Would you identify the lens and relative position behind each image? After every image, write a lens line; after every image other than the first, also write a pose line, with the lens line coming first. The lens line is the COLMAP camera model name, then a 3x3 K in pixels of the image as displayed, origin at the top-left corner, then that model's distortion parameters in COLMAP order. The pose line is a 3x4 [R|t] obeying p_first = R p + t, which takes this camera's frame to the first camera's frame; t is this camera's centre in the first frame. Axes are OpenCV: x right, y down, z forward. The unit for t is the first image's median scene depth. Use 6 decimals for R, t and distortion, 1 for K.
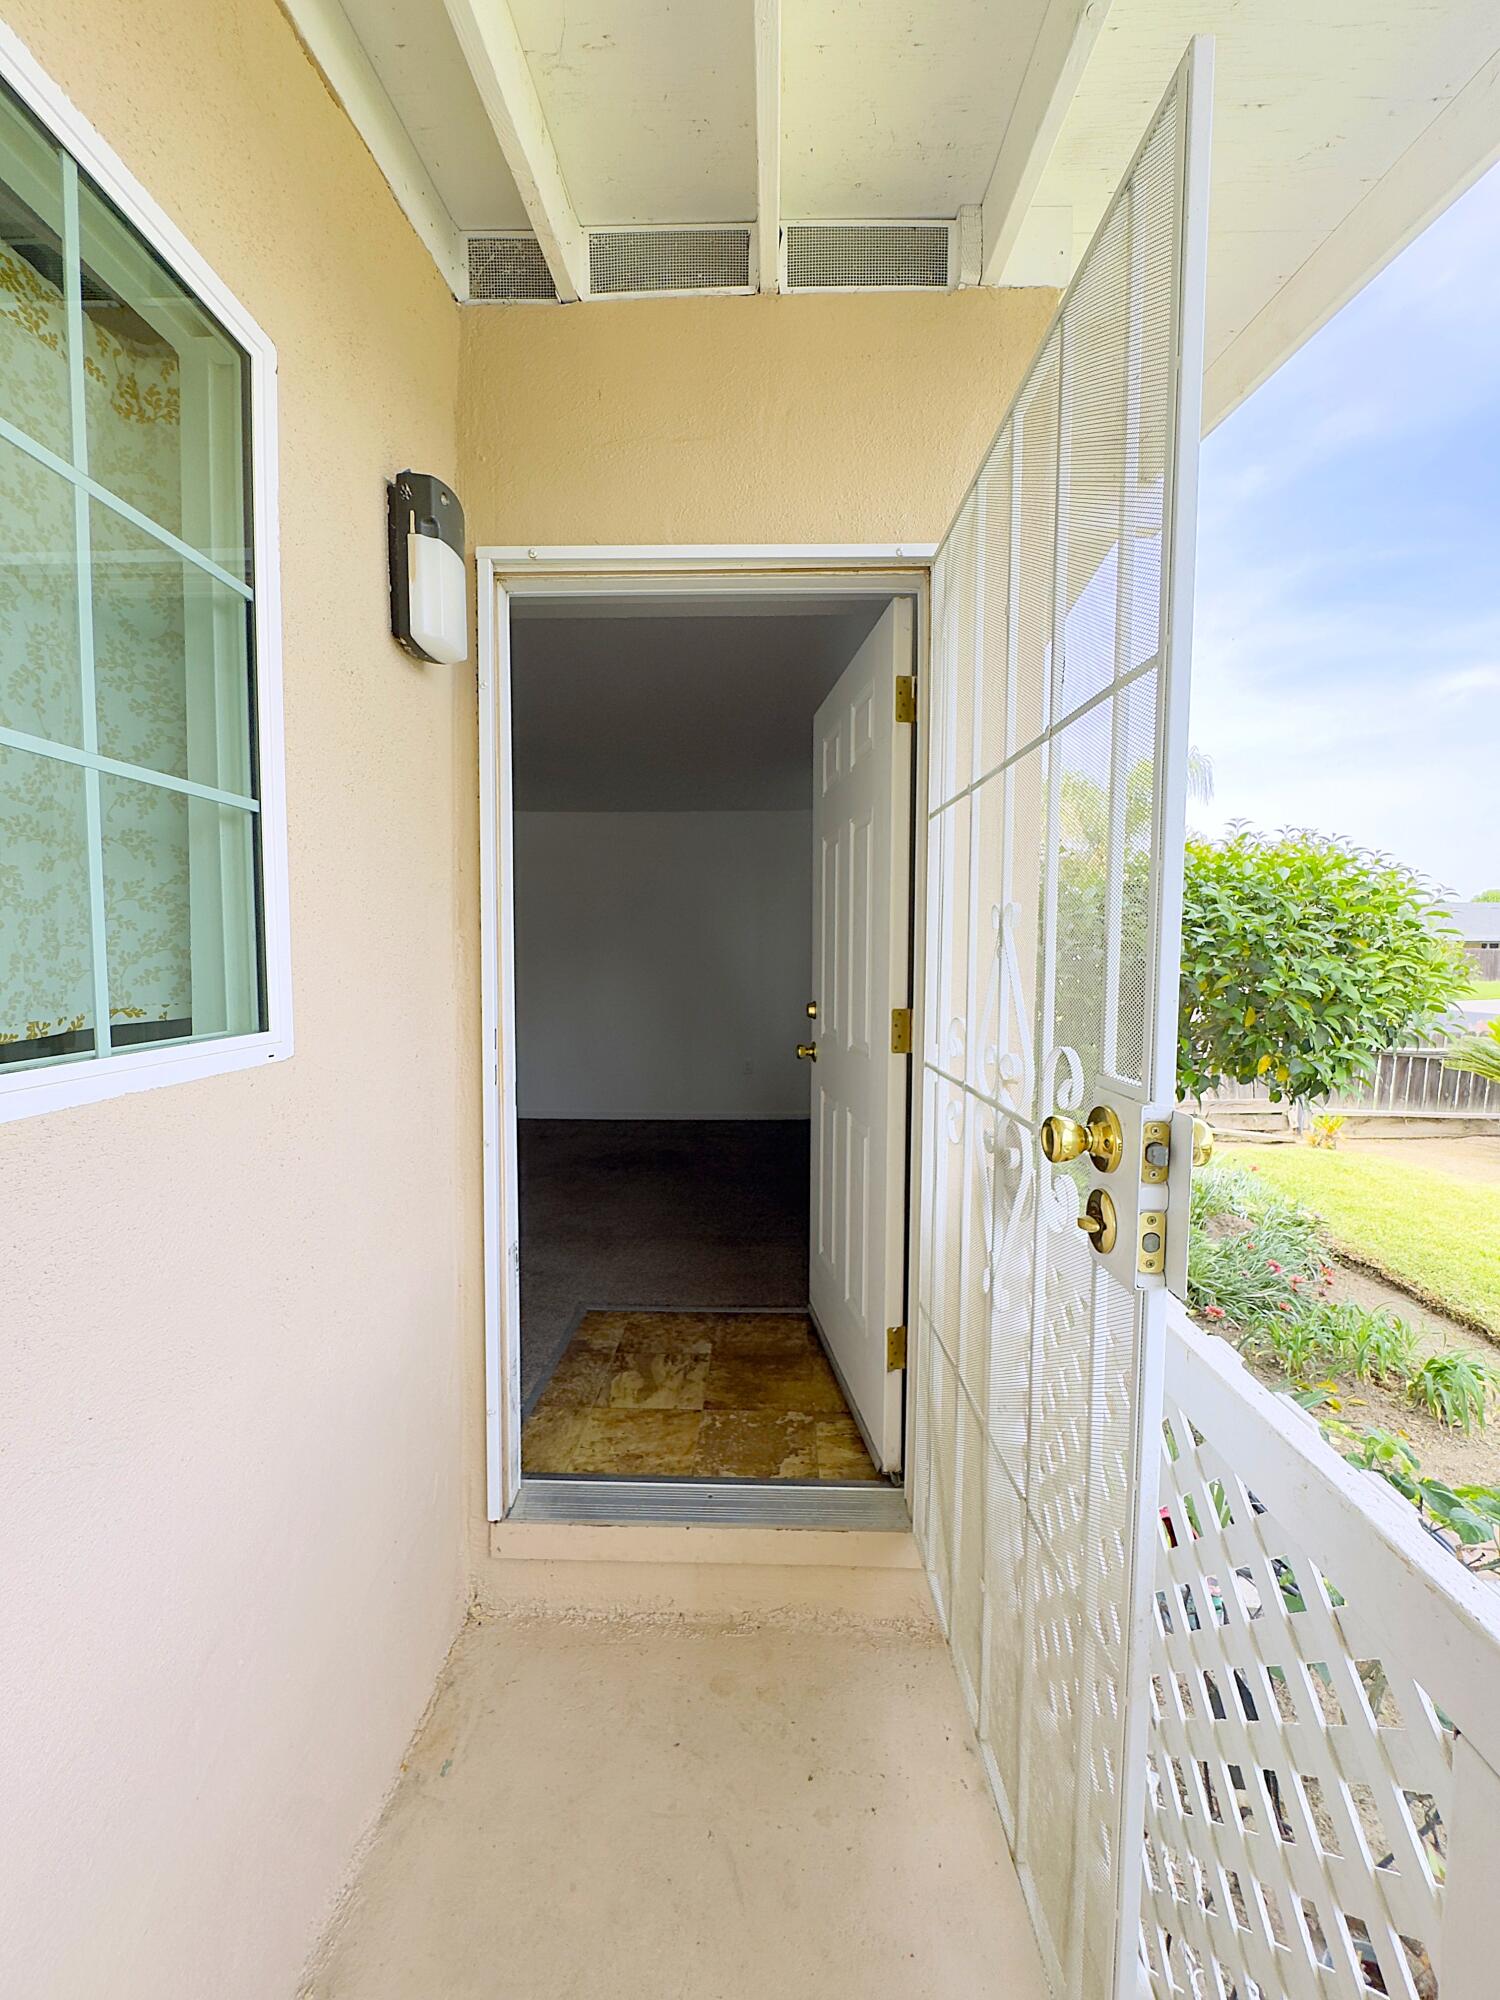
lens RADIAL K [[810.7, 0, 764.2], [0, 810.7, 997.4], [0, 0, 1]] dist [0.000514, 0.000092]
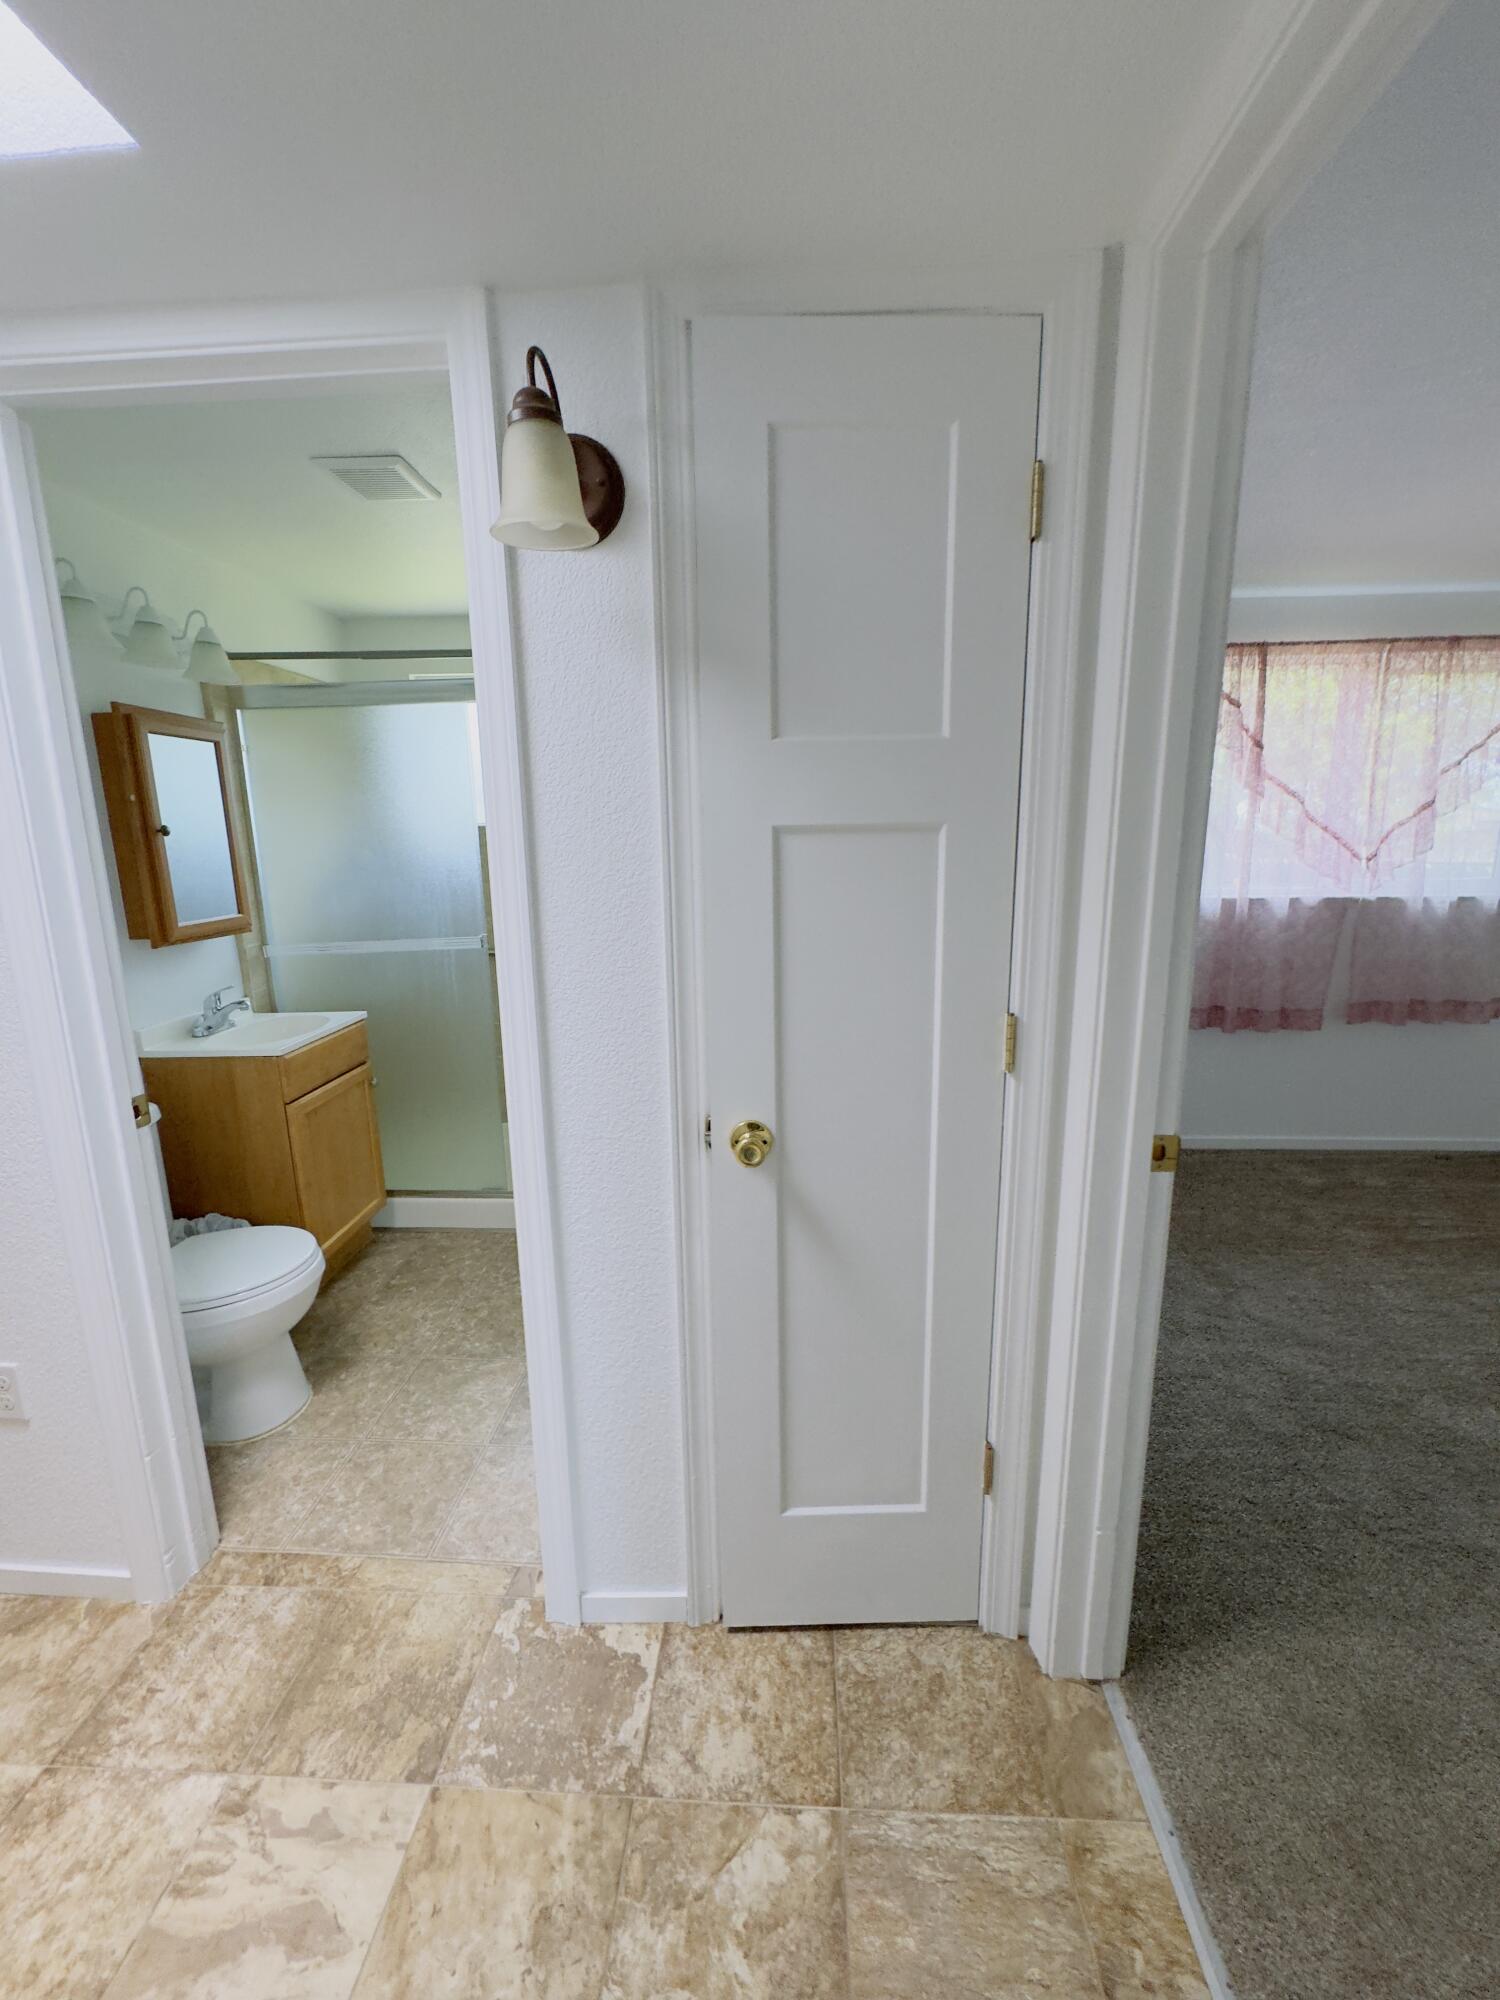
lens RADIAL K [[799.7, 0, 753.1], [0, 799.7, 996.9], [0, 0, 1]] dist [-0.003450, 0.001071]
pose [[0.034338, -0.196226, 0.979957, -0.439760], [0.071795, 0.978486, 0.193416, -0.085001], [-0.996828, 0.063715, 0.047687, 0.655808]]
